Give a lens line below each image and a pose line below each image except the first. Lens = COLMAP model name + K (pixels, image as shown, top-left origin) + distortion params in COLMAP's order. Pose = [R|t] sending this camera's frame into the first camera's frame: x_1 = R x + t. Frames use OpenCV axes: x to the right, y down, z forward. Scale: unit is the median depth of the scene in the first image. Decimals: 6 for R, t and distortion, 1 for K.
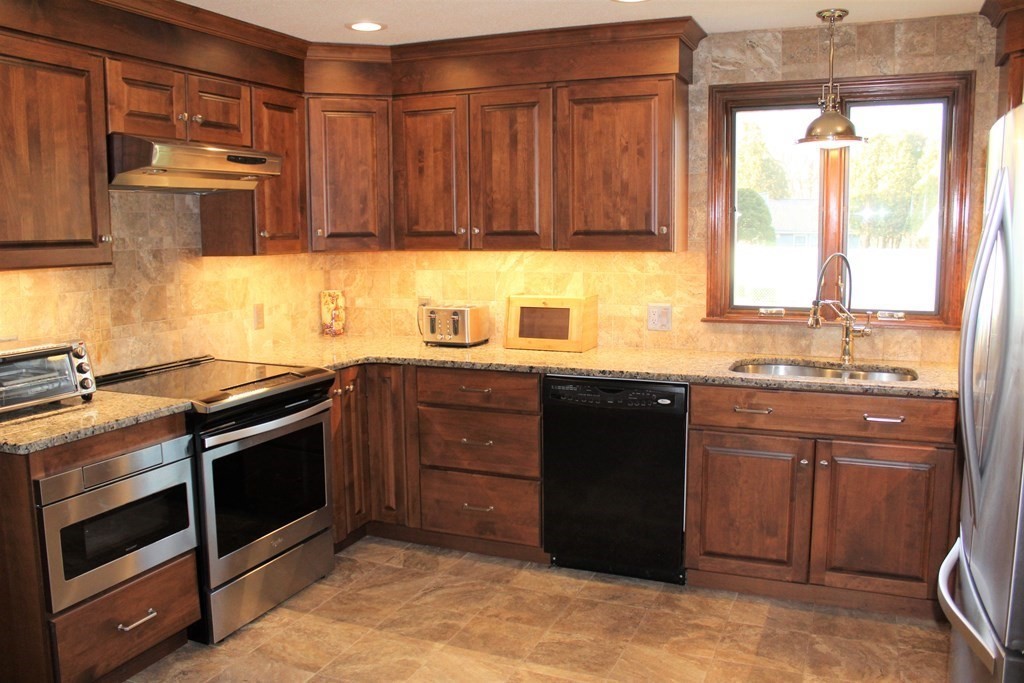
lens RADIAL K [[843.8, 0, 512.0], [0, 843.8, 341.5], [0, 0, 1]] dist [-0.168472, 0.138952]
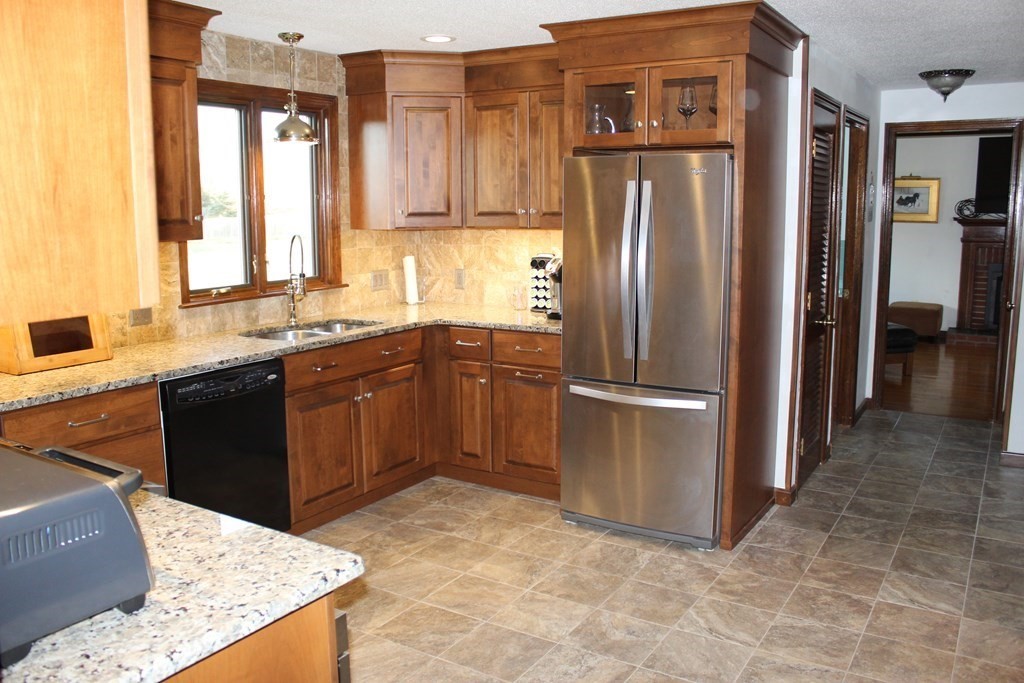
lens RADIAL K [[843.8, 0, 512.0], [0, 843.8, 341.5], [0, 0, 1]] dist [-0.168472, 0.138952]
pose [[0.147167, -0.149351, 0.977771, -0.770871], [0.135880, 0.982215, 0.129578, -0.065939], [-0.979734, 0.113790, 0.164843, 0.496244]]
